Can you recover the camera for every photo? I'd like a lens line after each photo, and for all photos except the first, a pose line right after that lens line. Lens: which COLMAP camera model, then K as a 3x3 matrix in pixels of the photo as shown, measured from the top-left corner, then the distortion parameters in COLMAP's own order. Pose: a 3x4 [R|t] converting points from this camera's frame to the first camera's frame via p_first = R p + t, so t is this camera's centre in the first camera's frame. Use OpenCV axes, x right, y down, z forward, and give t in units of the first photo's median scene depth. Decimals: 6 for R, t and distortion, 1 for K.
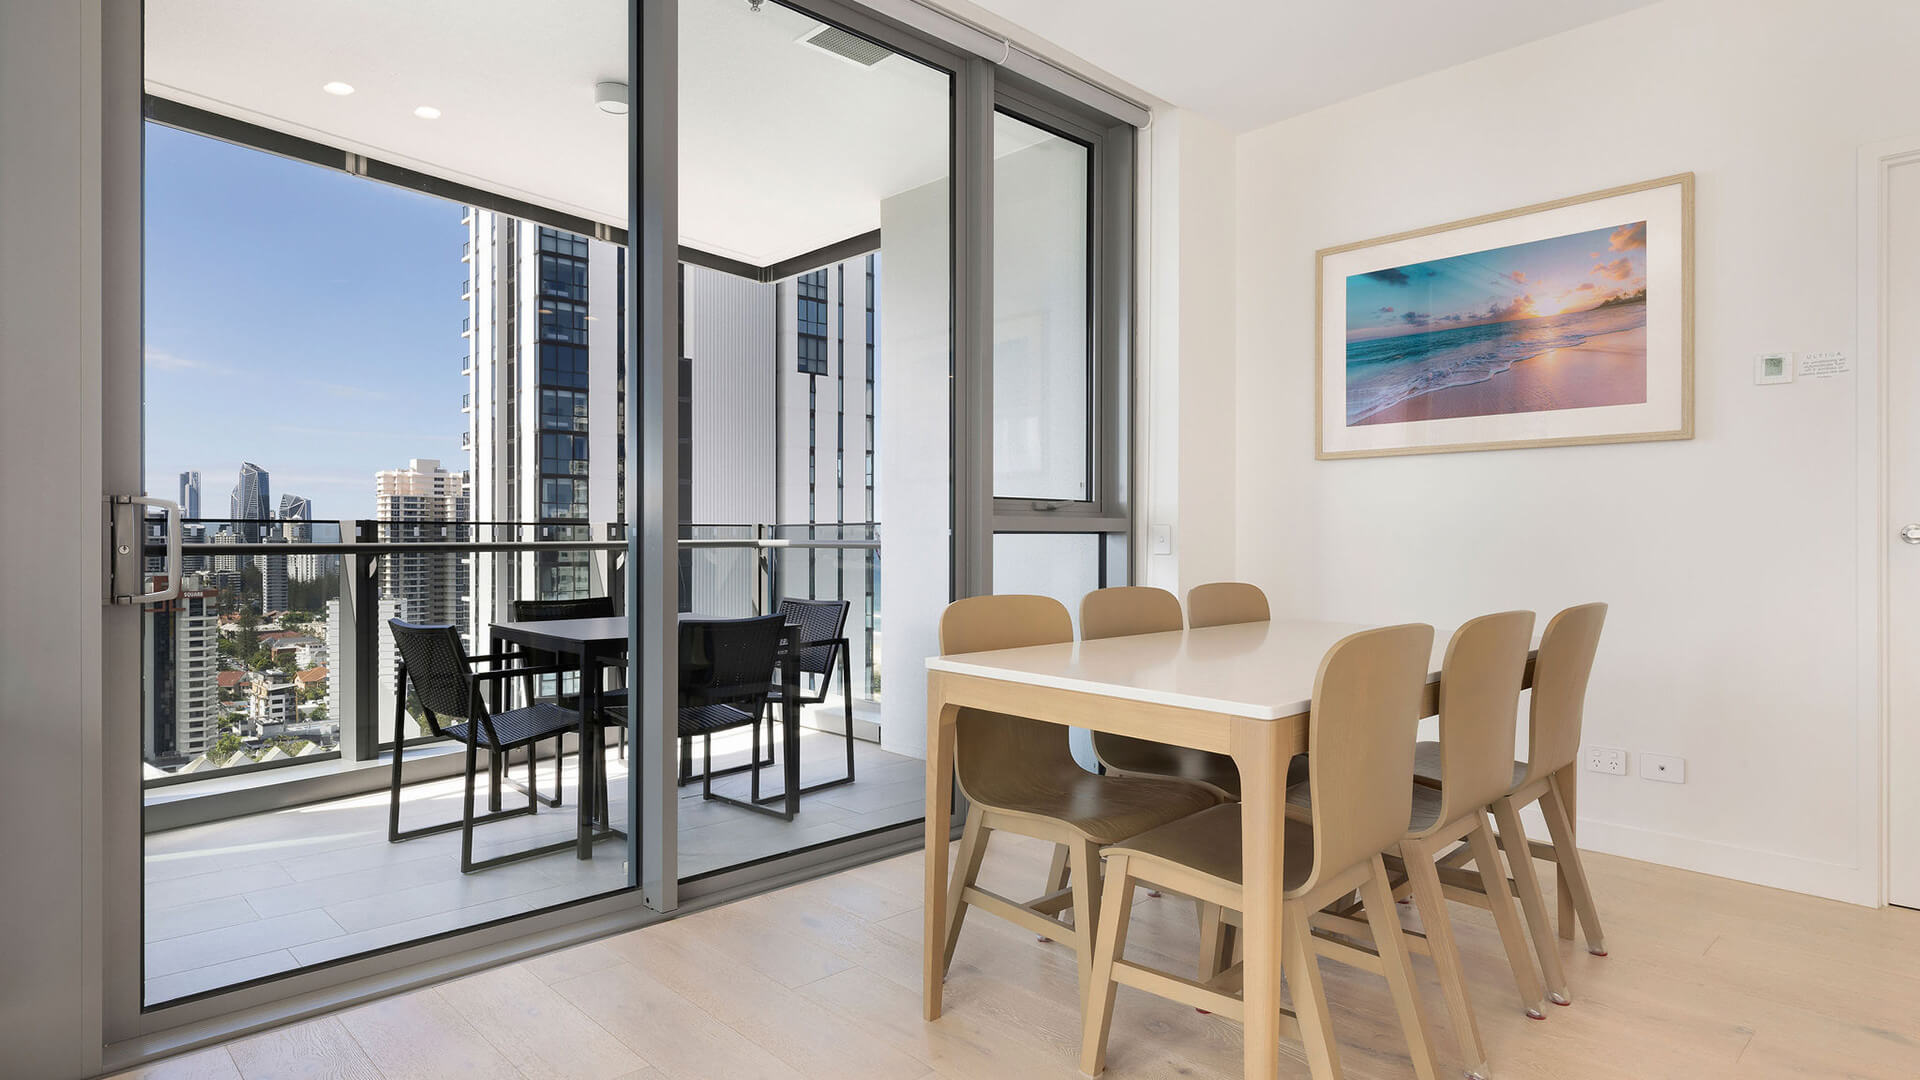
lens RADIAL K [[1064.9, 0, 960.0], [0, 1064.9, 540.0], [0, 0, 1]] dist [-0.001822, -0.001045]
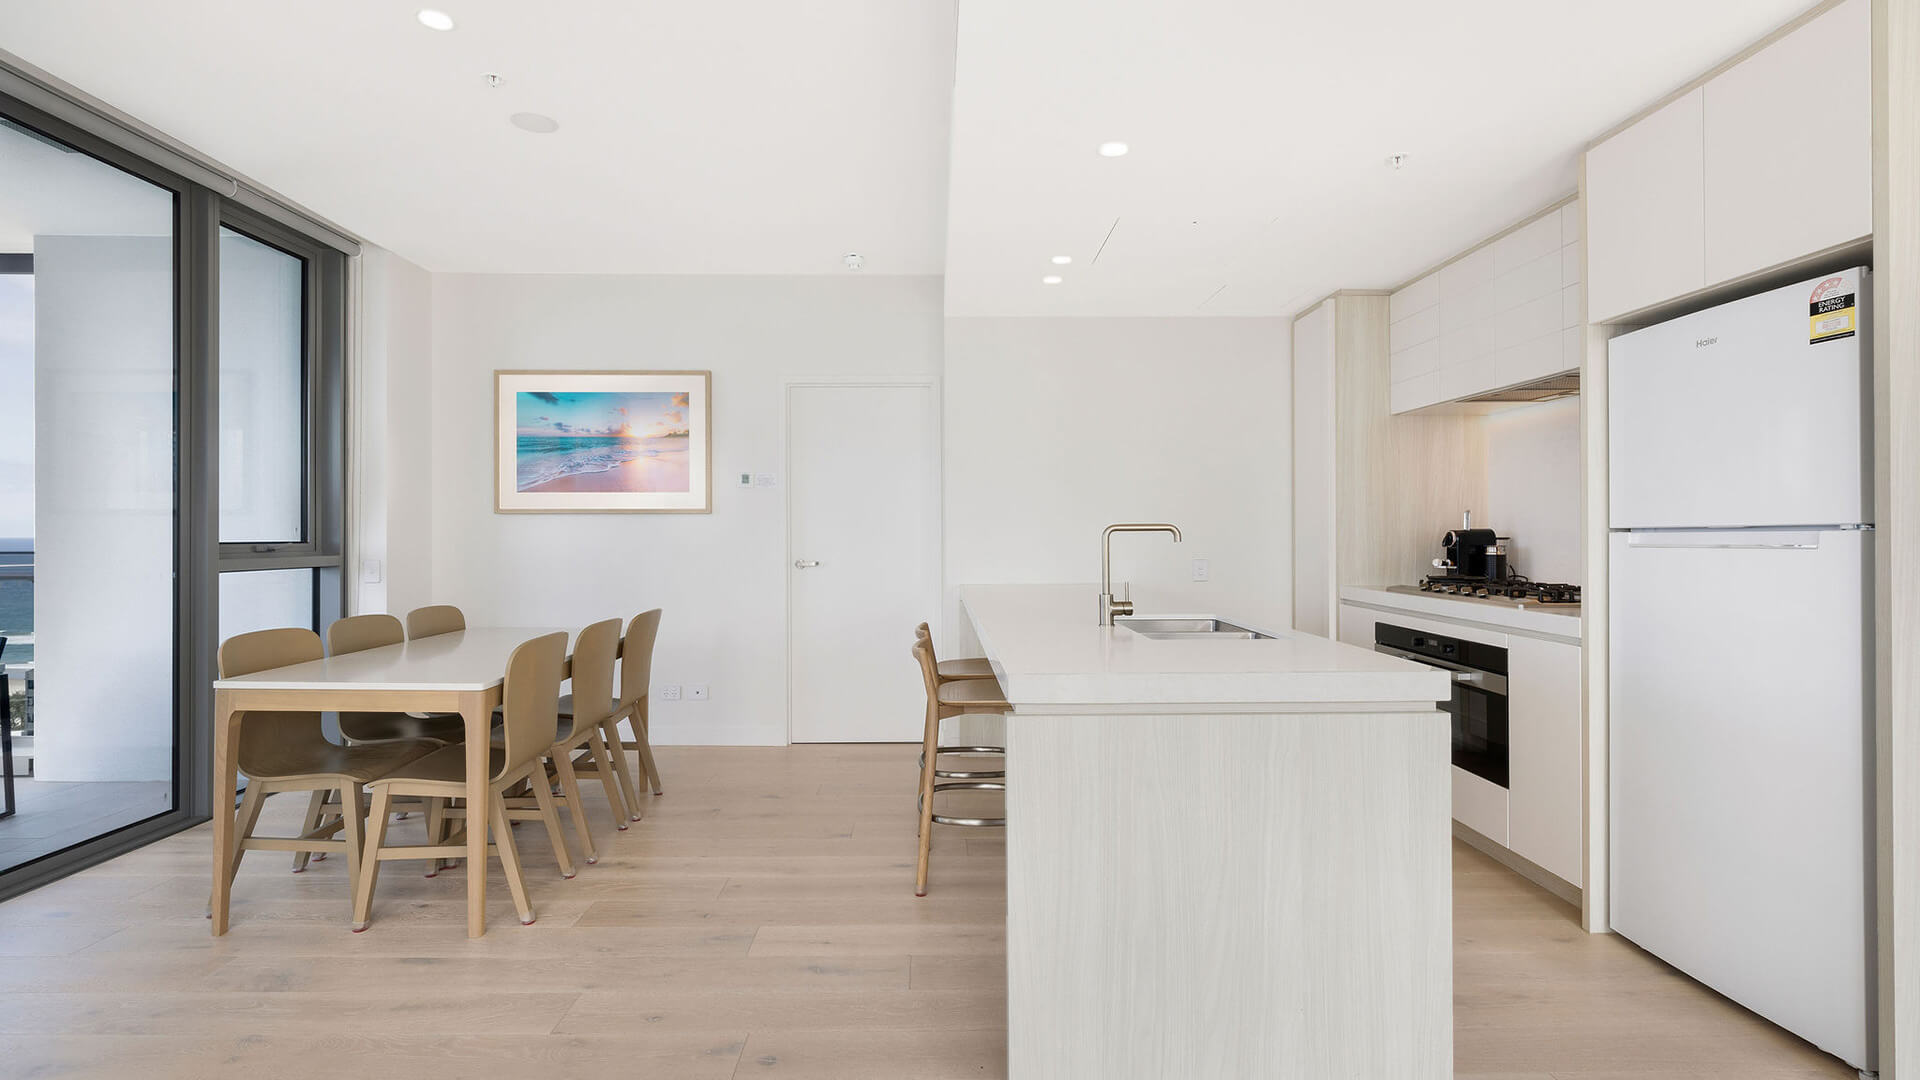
lens RADIAL K [[913.5, 0, 942.8], [0, 913.5, 521.8], [0, 0, 1]] dist [0.001205, 0.000400]
pose [[0.701640, 0.003362, 0.712523, -0.192645], [0.007509, 0.999898, -0.012112, -0.068947], [-0.712492, 0.013849, 0.701544, -0.478611]]
